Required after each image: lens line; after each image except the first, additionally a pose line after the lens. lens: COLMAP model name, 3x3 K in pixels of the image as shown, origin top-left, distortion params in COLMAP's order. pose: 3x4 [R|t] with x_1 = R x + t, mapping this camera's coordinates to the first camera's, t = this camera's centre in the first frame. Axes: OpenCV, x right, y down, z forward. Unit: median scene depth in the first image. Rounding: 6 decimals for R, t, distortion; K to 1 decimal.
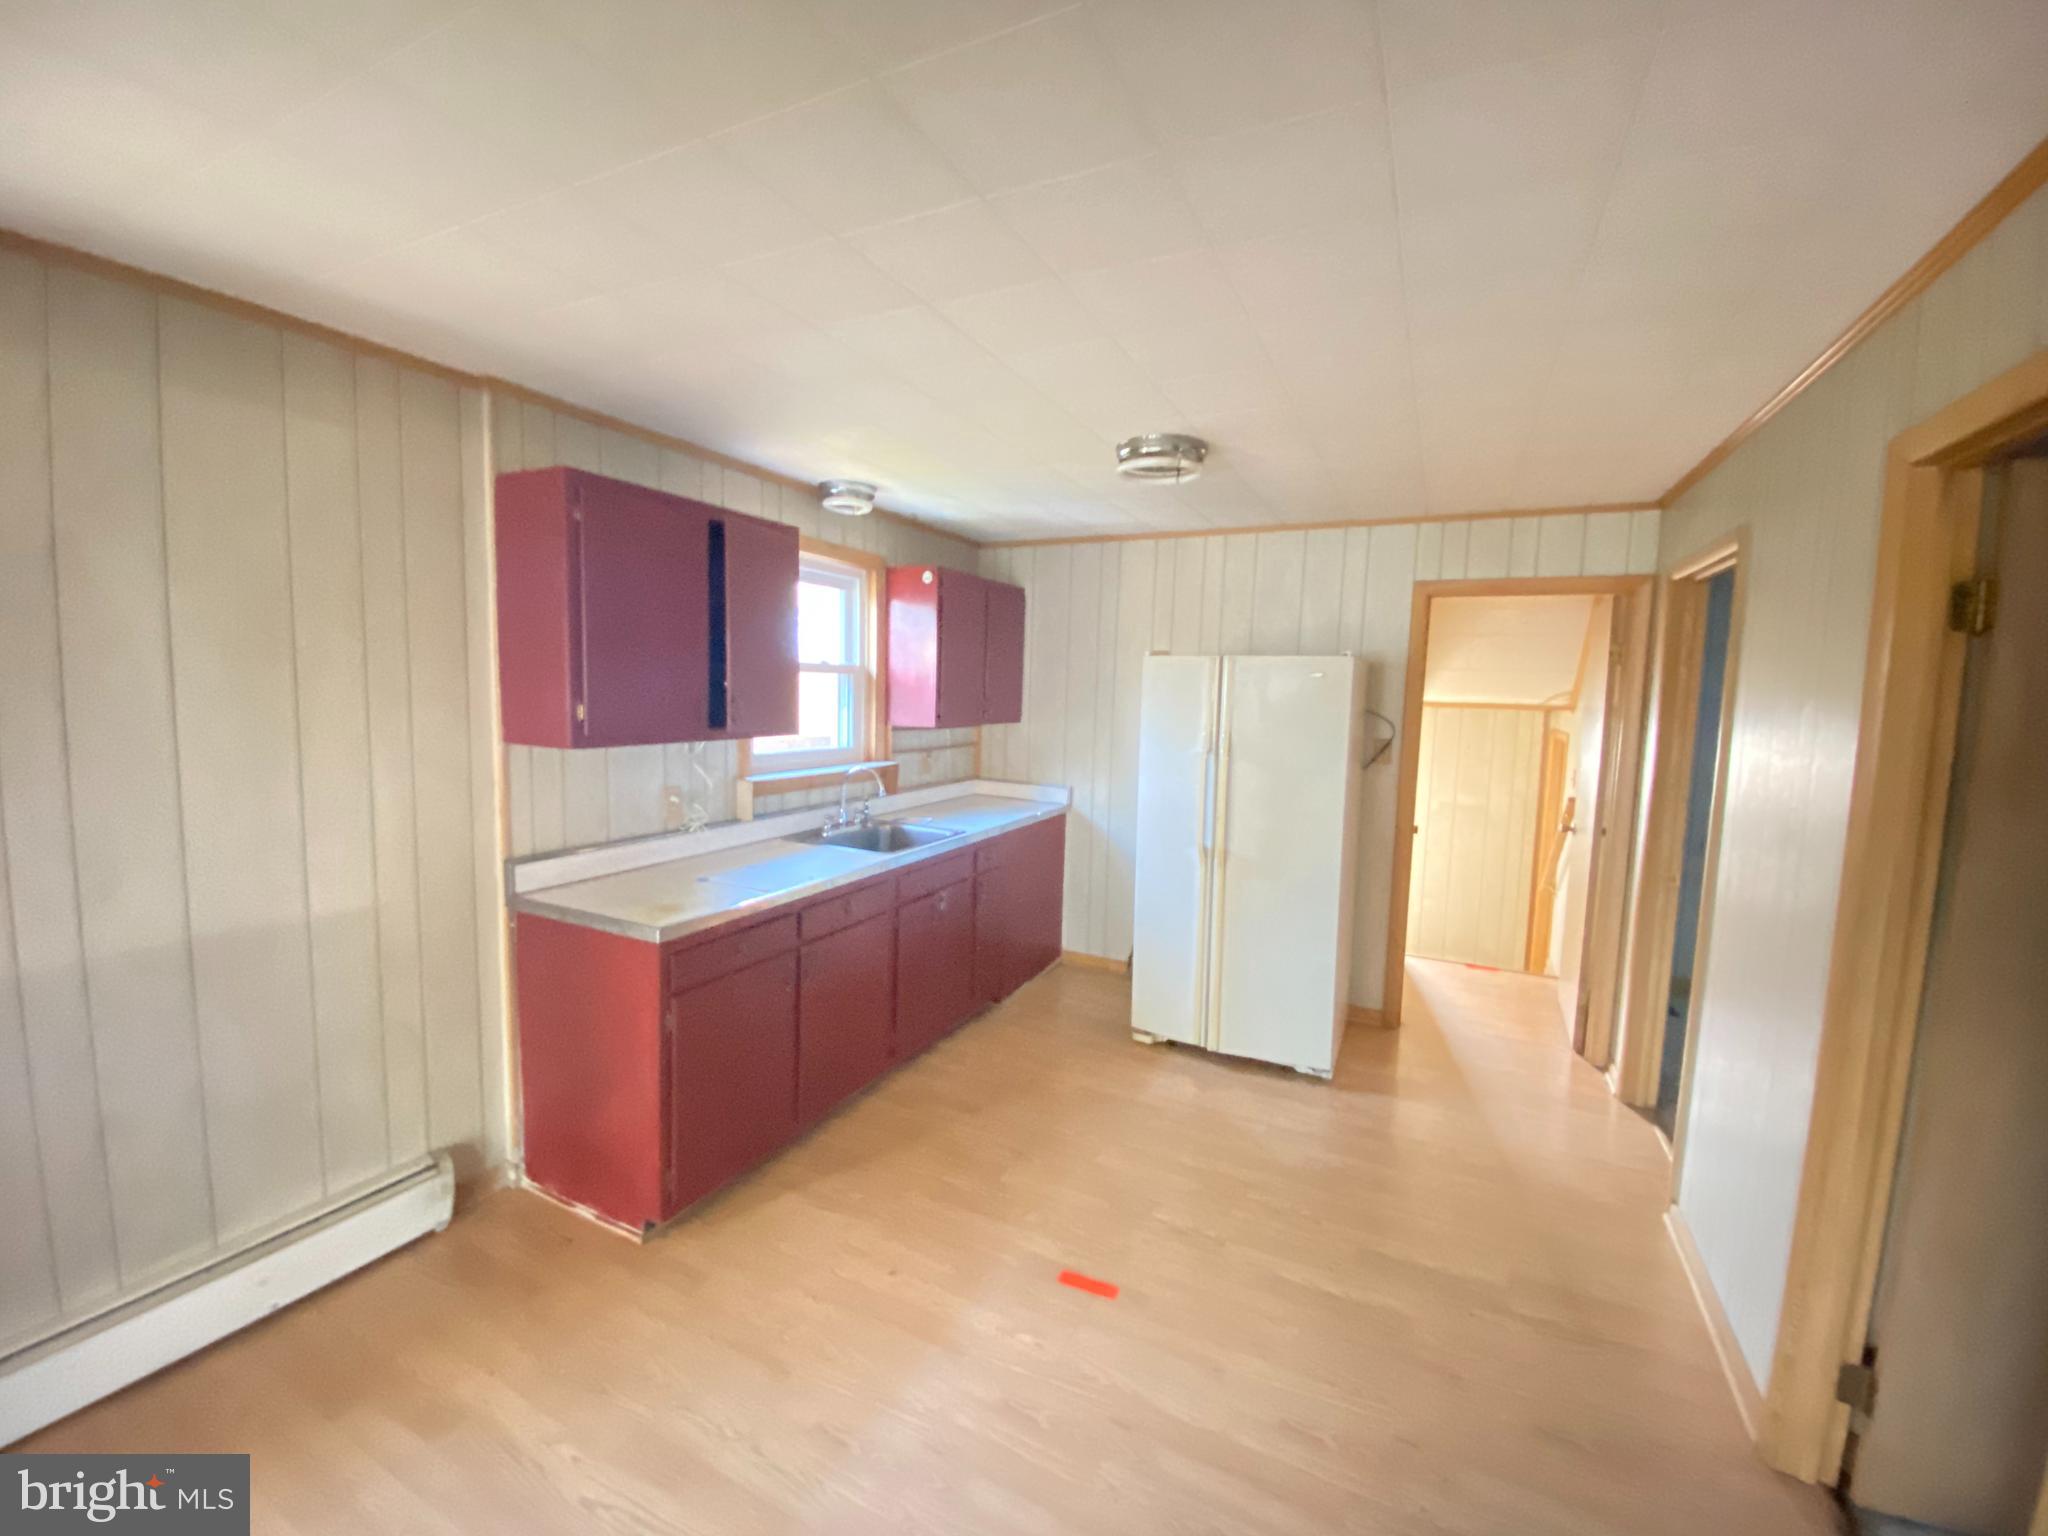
lens RADIAL K [[828.1, 0, 1030.9], [0, 828.1, 760.3], [0, 0, 1]] dist [0.003859, -0.010744]
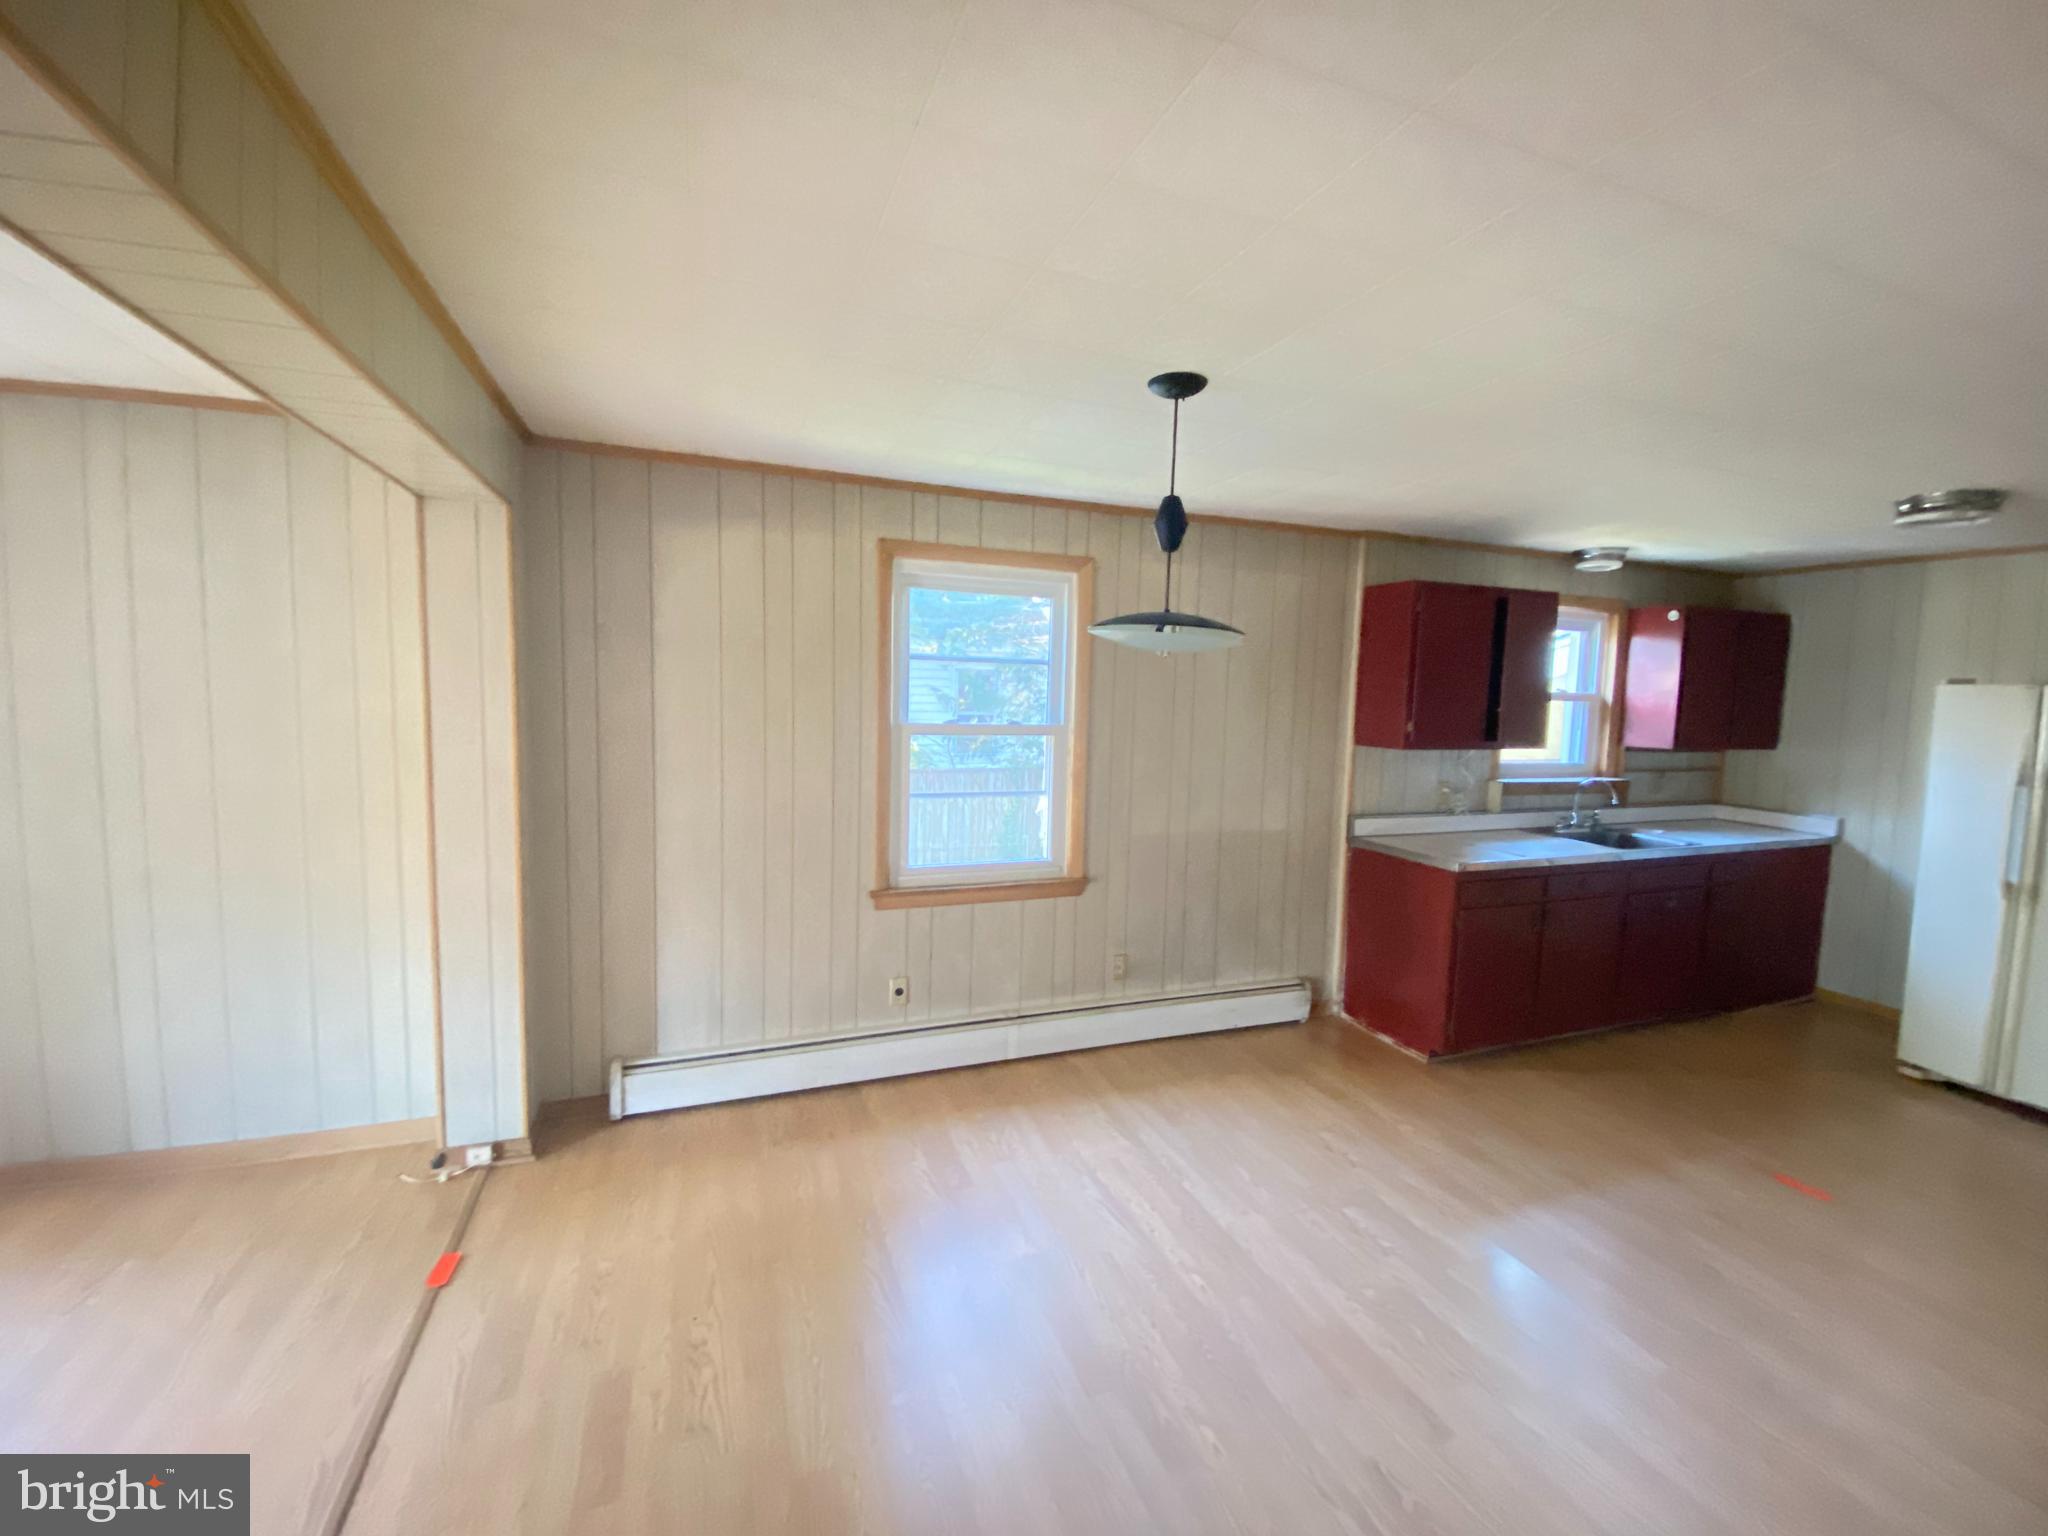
lens RADIAL K [[828.1, 0, 1015.4], [0, 828.1, 764.9], [0, 0, 1]] dist [0.003859, -0.010744]
pose [[0.719833, 0.050569, -0.692303, 0.022634], [-0.067765, 0.997698, 0.002417, 0.044782], [0.690832, 0.045174, 0.721603, -0.489989]]
